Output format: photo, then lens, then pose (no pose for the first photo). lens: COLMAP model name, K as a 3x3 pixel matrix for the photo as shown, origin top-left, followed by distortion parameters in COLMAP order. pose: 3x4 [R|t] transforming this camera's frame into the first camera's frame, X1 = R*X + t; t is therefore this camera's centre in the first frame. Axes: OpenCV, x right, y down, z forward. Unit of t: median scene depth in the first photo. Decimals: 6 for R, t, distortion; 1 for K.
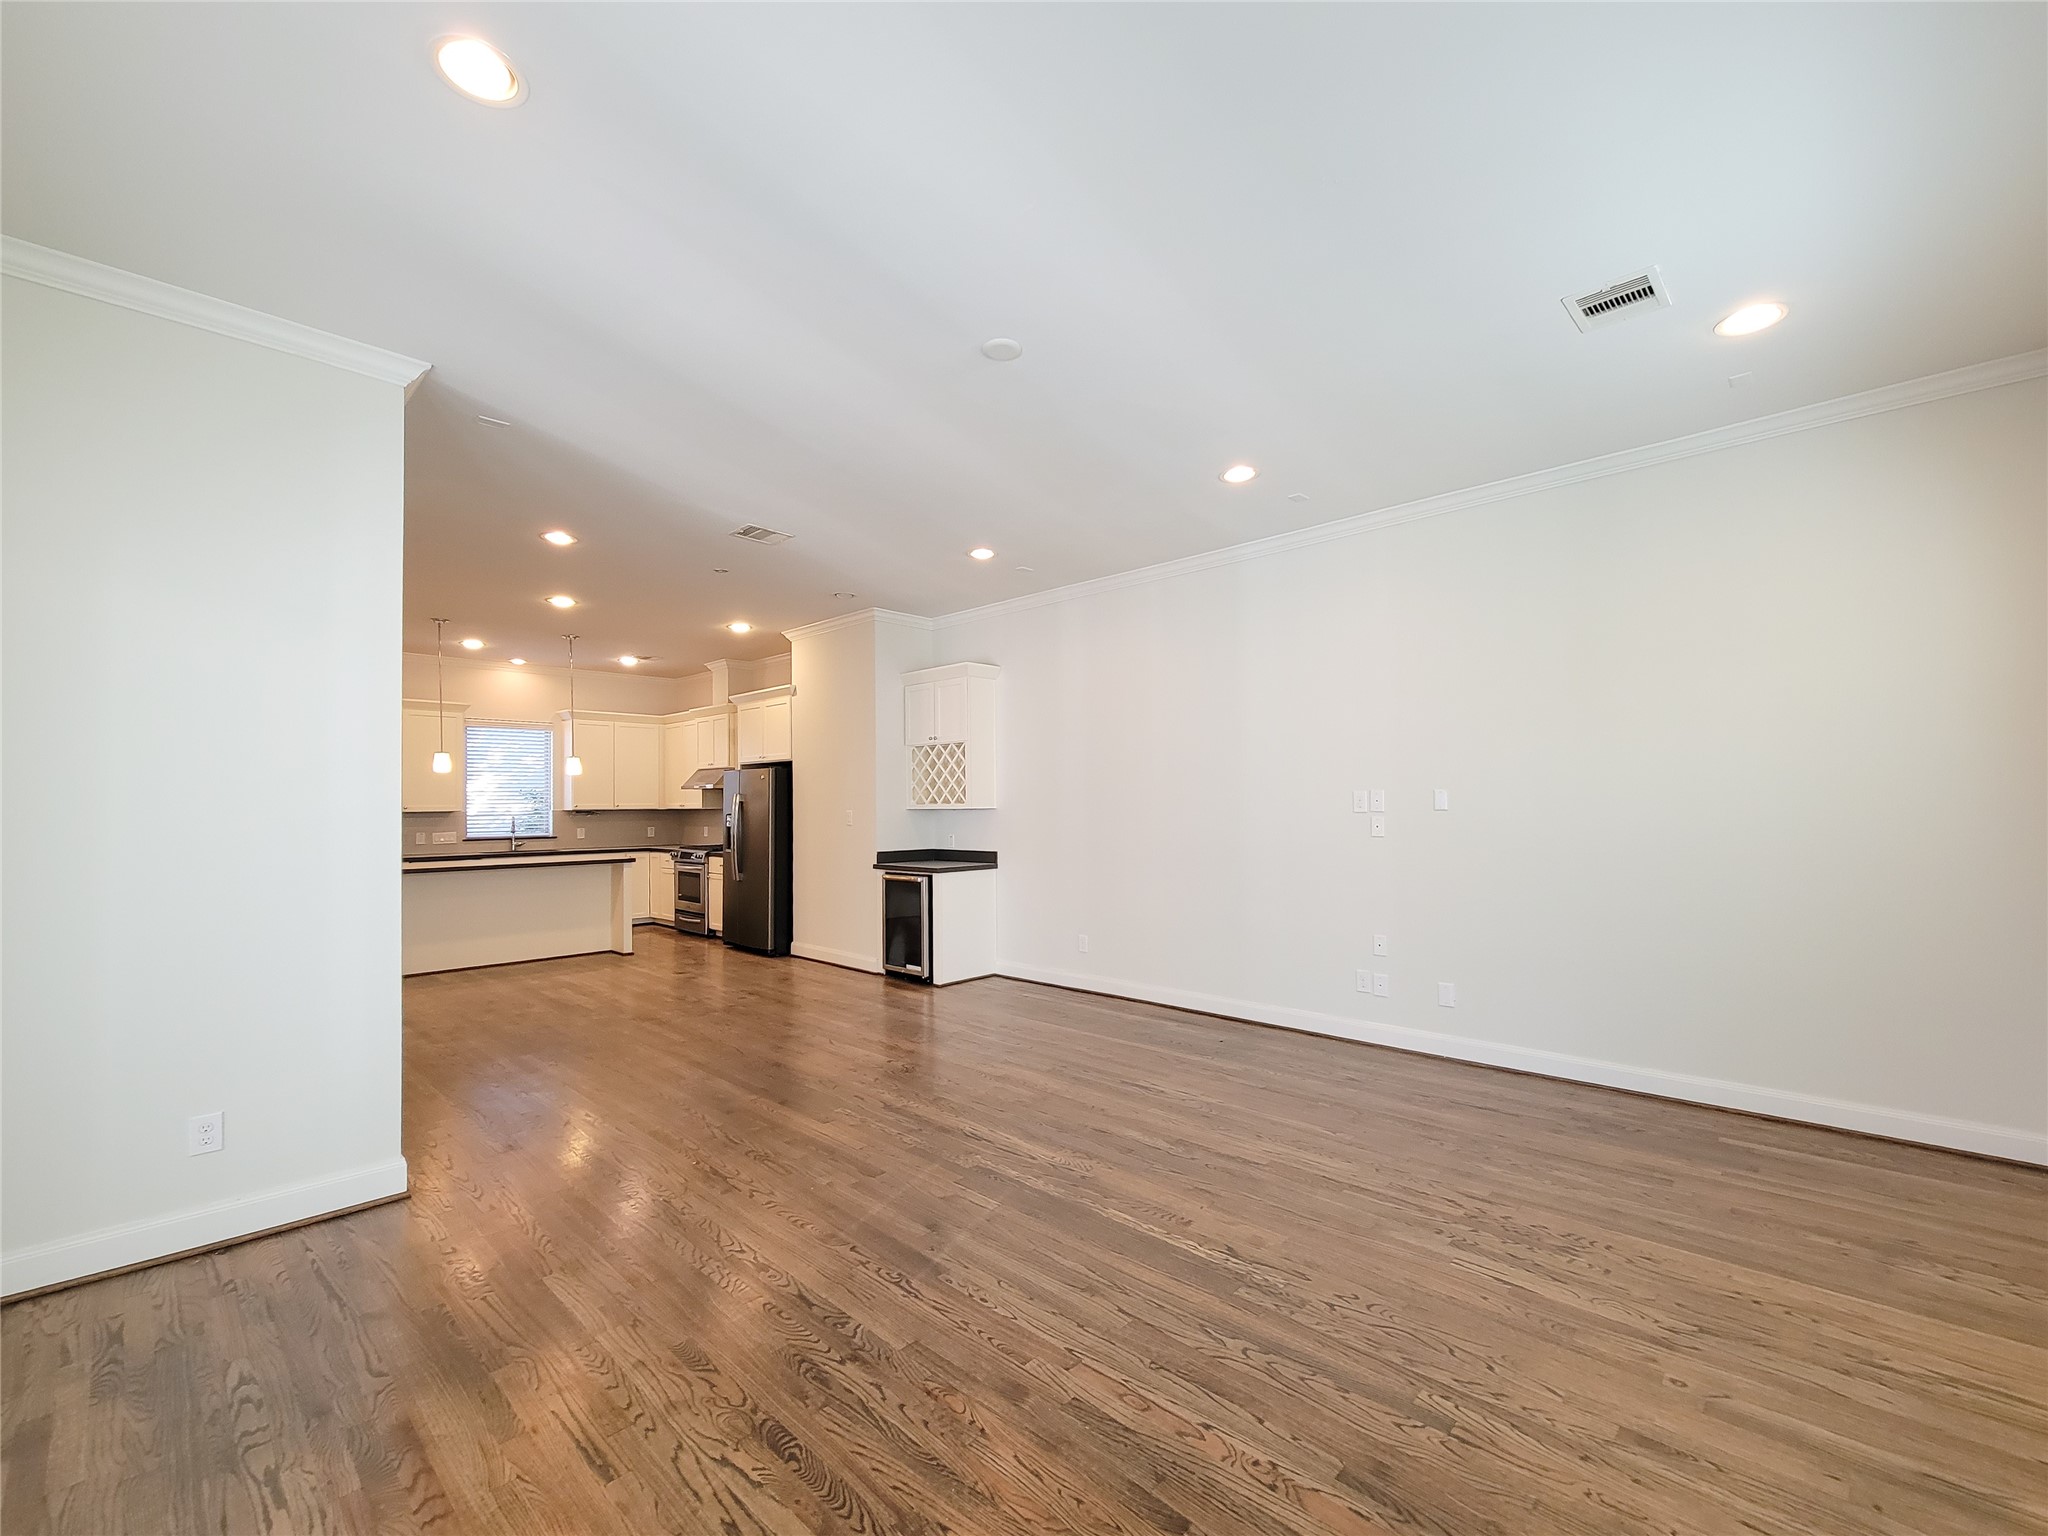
lens RADIAL K [[853.1, 0, 1001.9], [0, 853.1, 794.5], [0, 0, 1]] dist [0.008423, -0.003450]
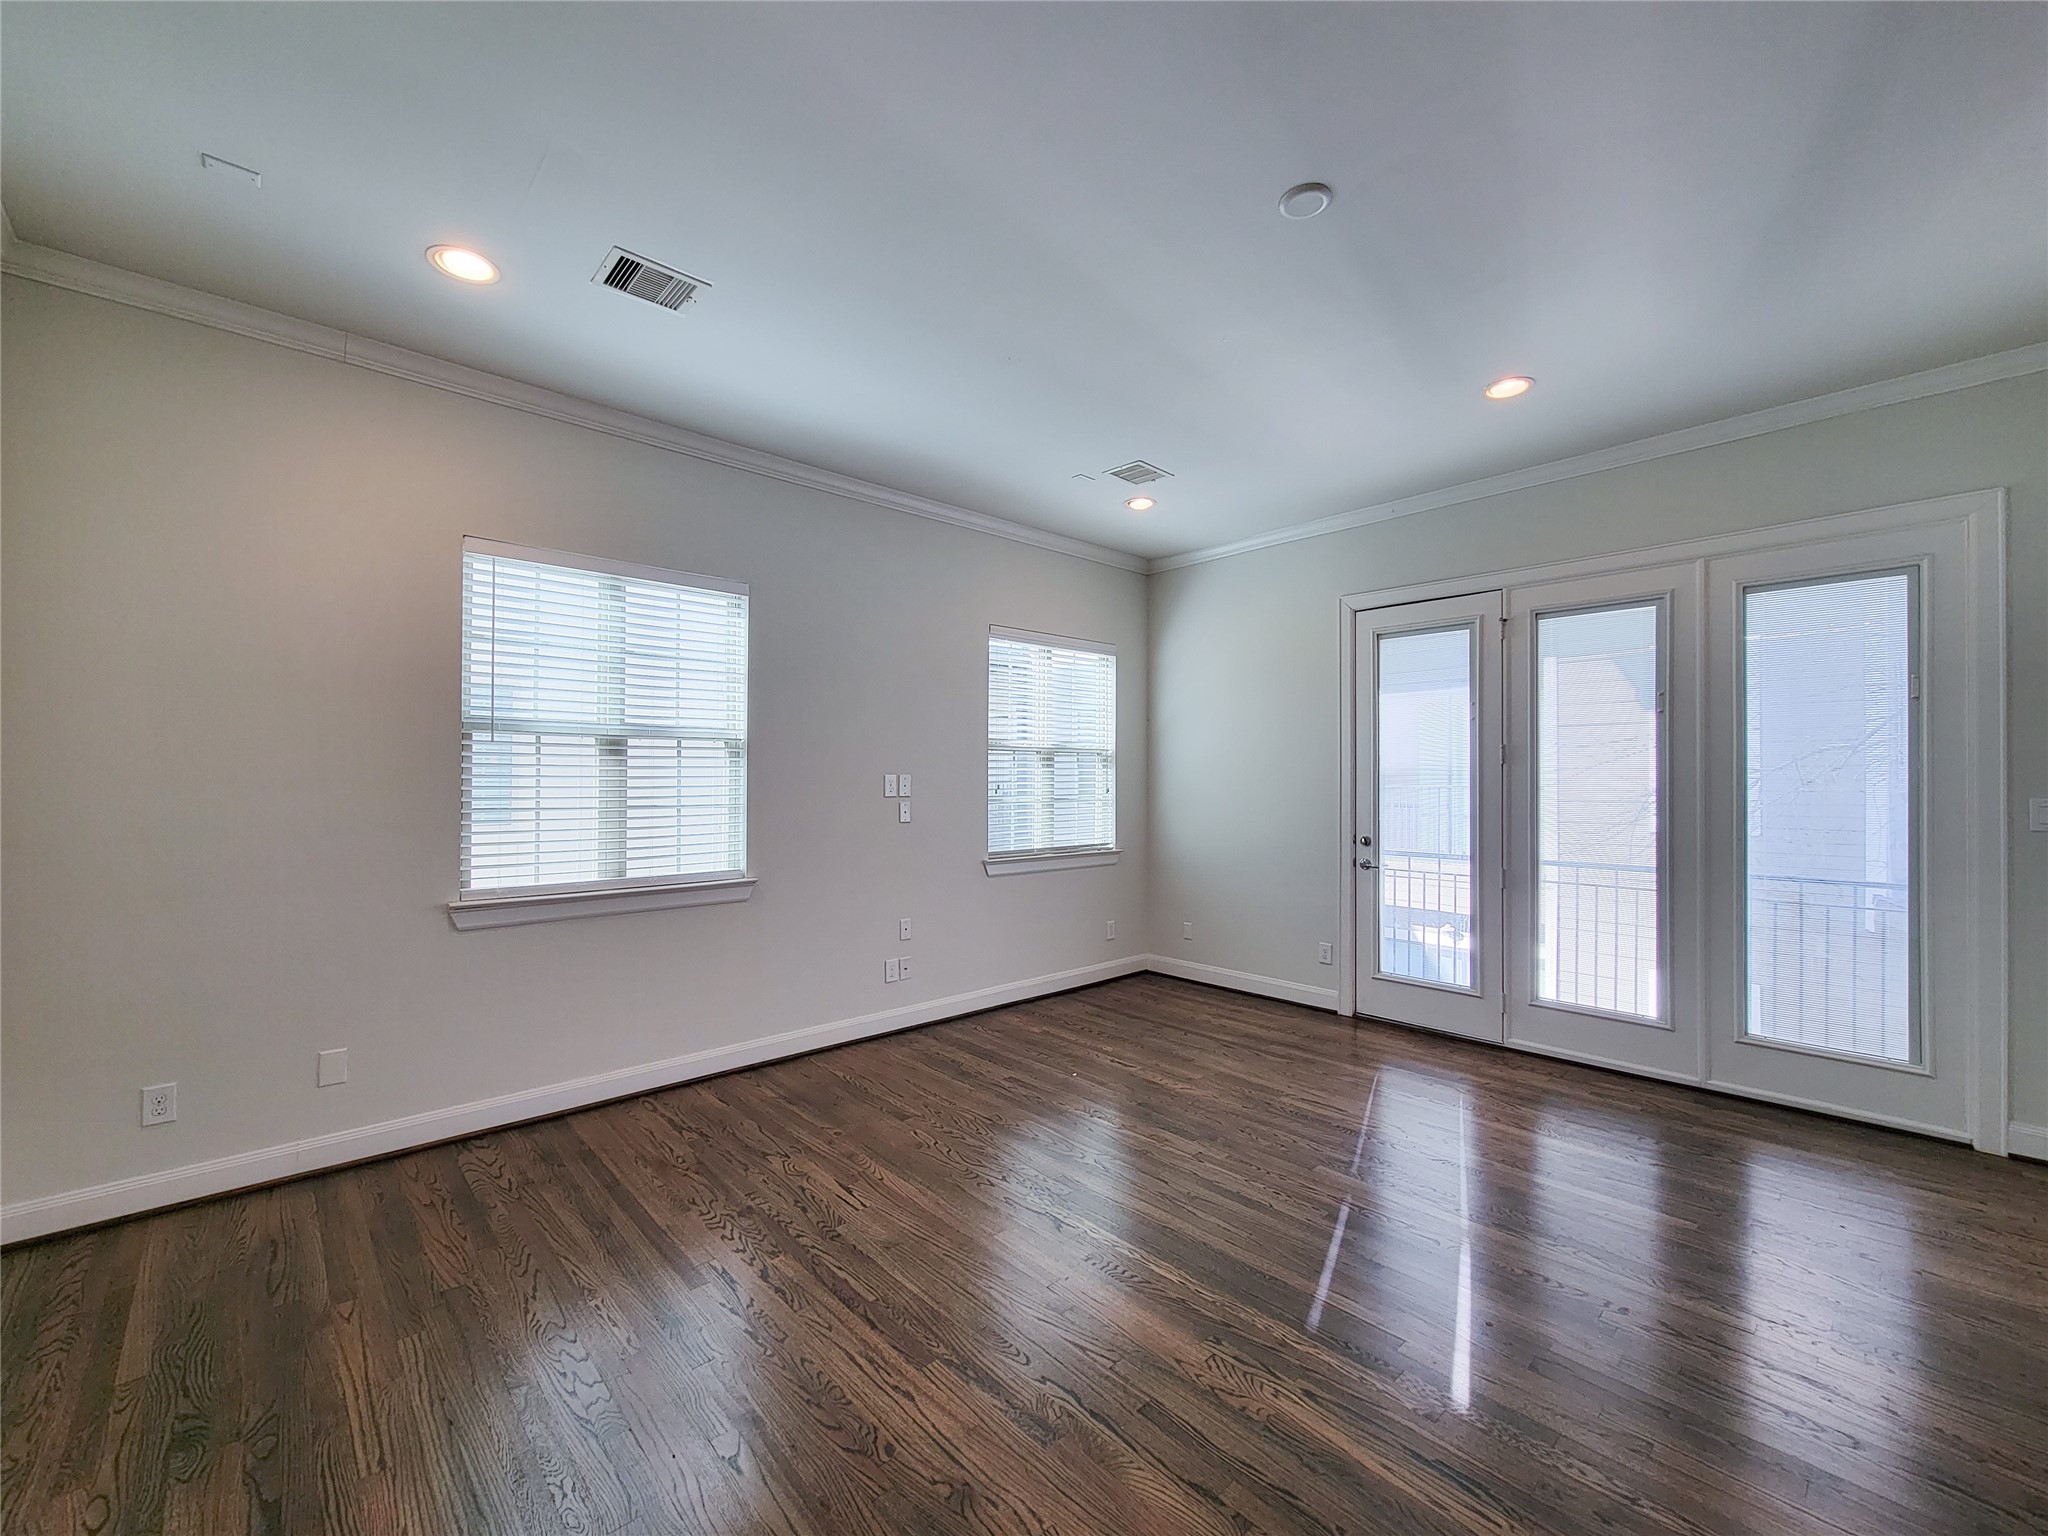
lens RADIAL K [[853.1, 0, 1035.9], [0, 853.1, 759.4], [0, 0, 1]] dist [0.008423, -0.003450]
pose [[-0.999656, 0.008019, 0.024988, 0.216467], [0.007049, 0.999228, -0.038645, 0.007938], [-0.025278, -0.038455, -0.998941, 1.685757]]
